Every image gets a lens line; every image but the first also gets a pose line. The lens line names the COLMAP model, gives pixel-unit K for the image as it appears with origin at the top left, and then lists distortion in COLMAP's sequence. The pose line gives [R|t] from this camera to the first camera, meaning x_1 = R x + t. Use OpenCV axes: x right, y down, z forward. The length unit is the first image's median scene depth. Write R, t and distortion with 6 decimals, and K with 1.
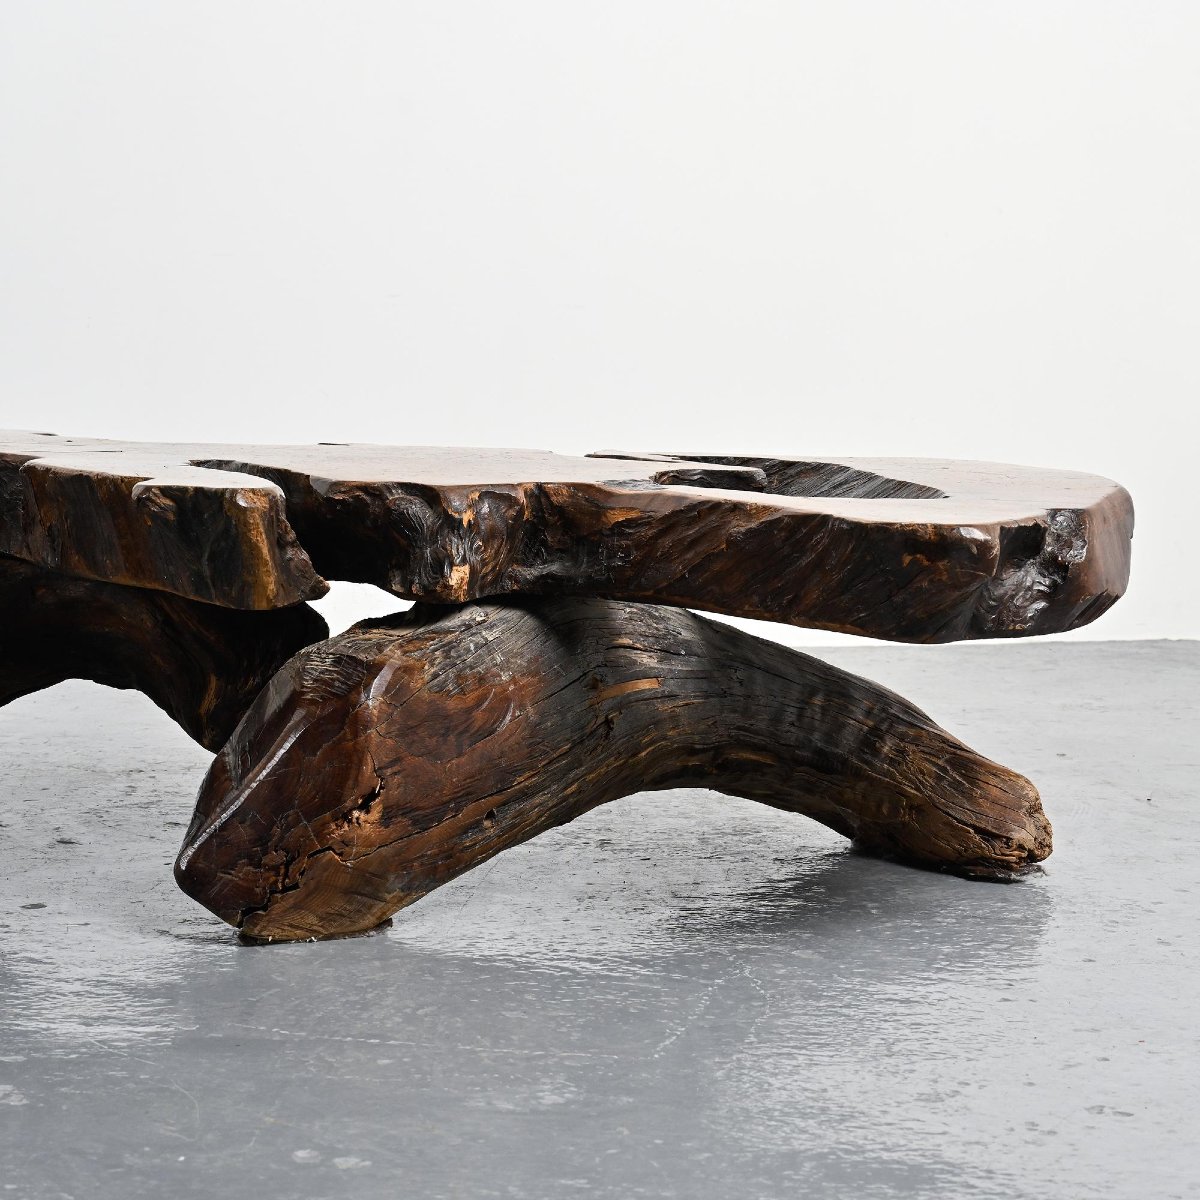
lens RADIAL K [[3196.5, 0, 595.5], [0, 3196.5, 602.2], [0, 0, 1]] dist [-0.007465, 0.000000]
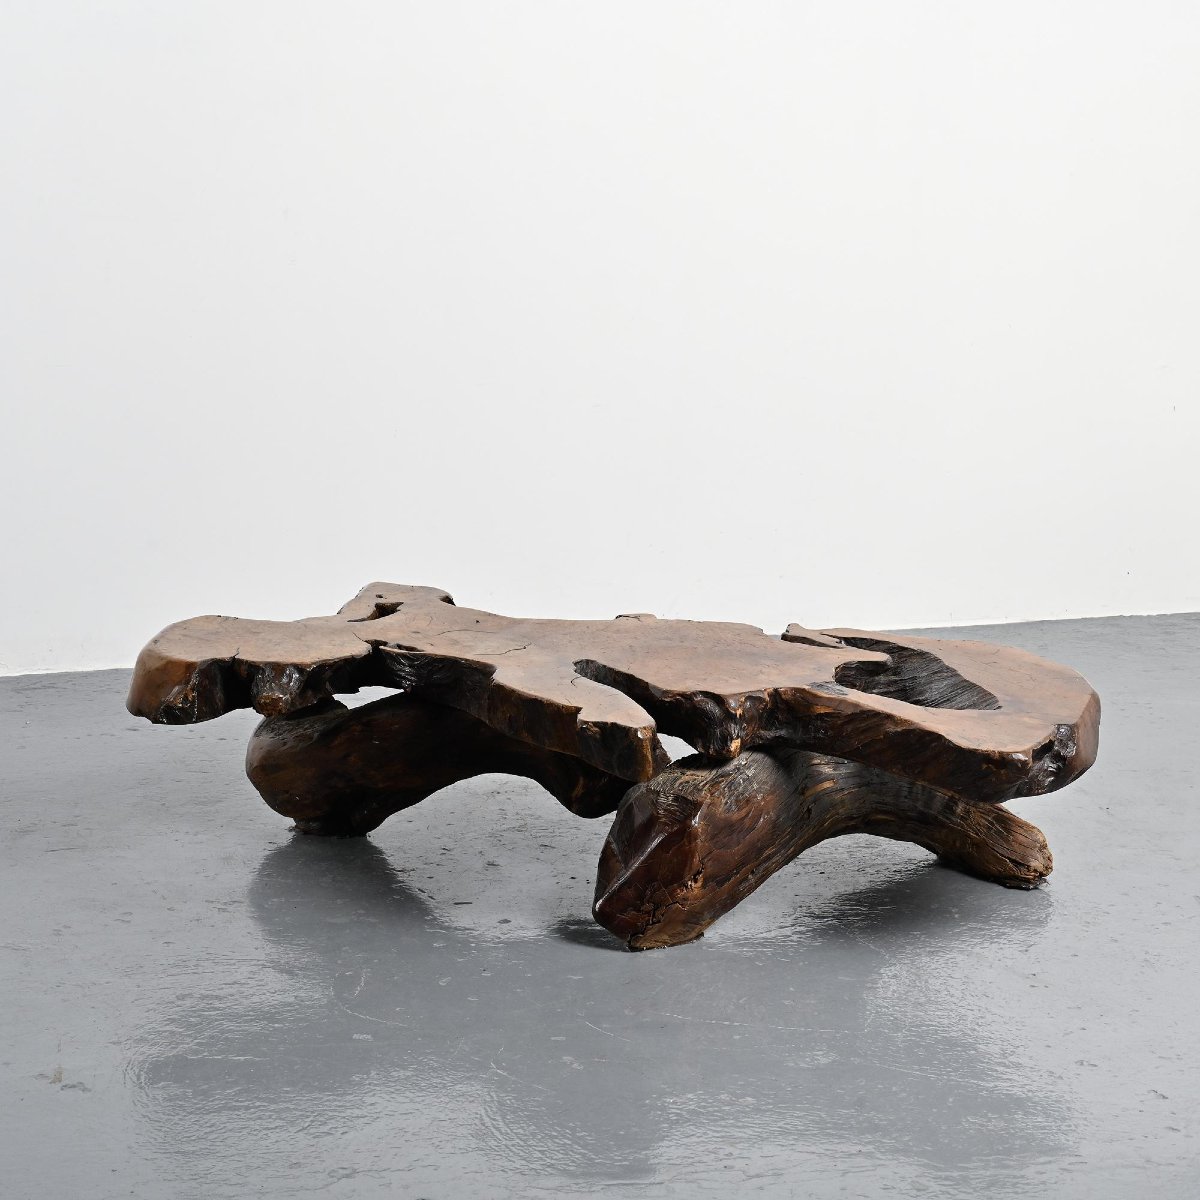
lens RADIAL K [[3202.2, 0, 604.6], [0, 3202.2, 598.8], [0, 0, 1]] dist [0.007577, 0.000000]
pose [[0.999879, -0.006398, 0.014154, -0.143522], [0.004901, 0.994628, 0.103395, -0.283101], [-0.014740, -0.103313, 0.994540, -0.827545]]
